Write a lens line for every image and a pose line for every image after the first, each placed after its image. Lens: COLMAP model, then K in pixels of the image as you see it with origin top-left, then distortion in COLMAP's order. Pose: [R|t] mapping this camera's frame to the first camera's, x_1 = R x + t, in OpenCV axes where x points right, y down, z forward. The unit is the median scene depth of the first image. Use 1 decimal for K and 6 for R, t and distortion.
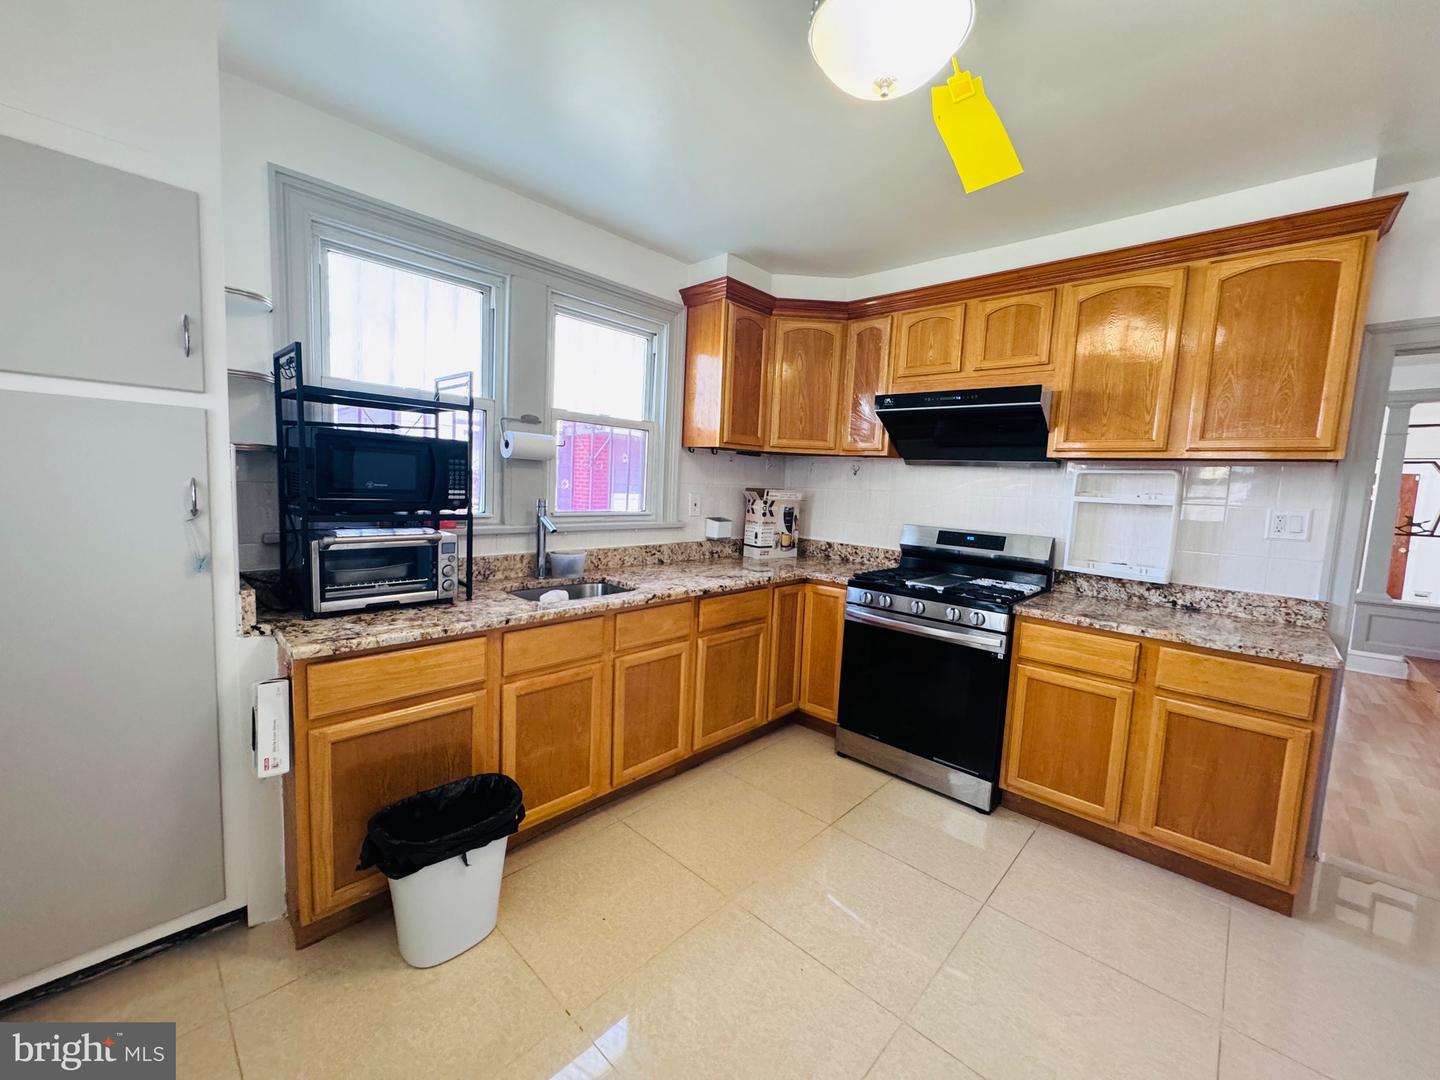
lens RADIAL K [[574.4, 0, 717.8], [0, 574.4, 537.3], [0, 0, 1]] dist [-0.004585, 0.000520]
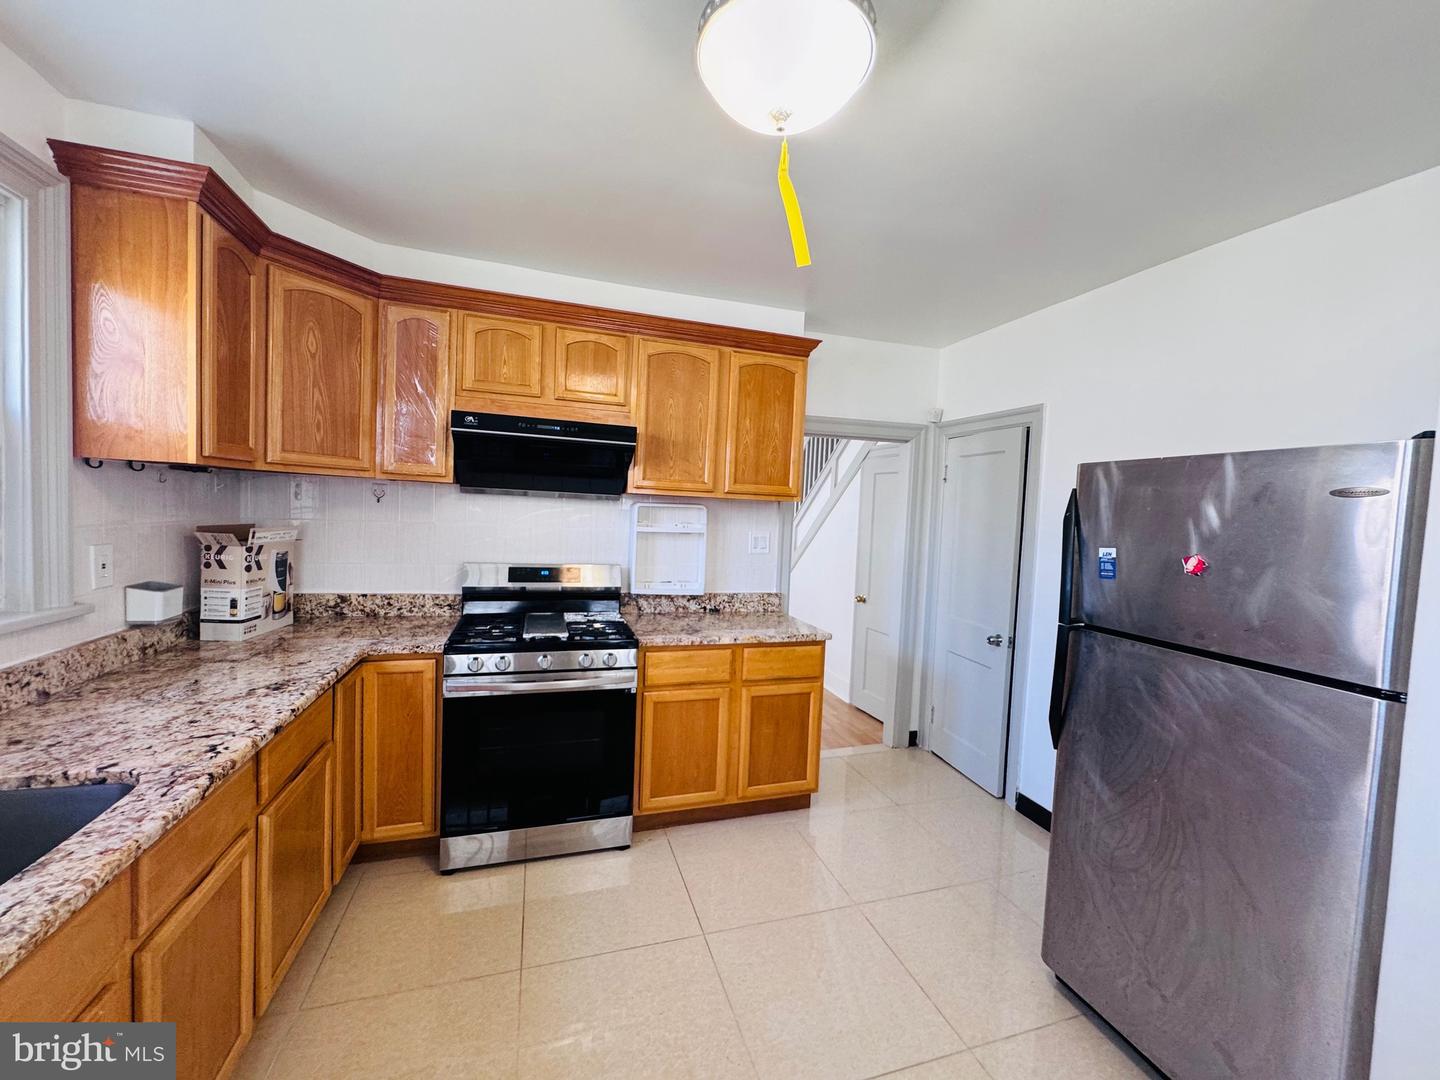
lens RADIAL K [[574.4, 0, 720.0], [0, 574.4, 538.8], [0, 0, 1]] dist [-0.004585, 0.000520]
pose [[0.489061, -0.066533, 0.869708, -0.254590], [0.063406, 0.997161, 0.040628, -0.078943], [-0.869942, 0.035275, 0.491891, 0.295627]]
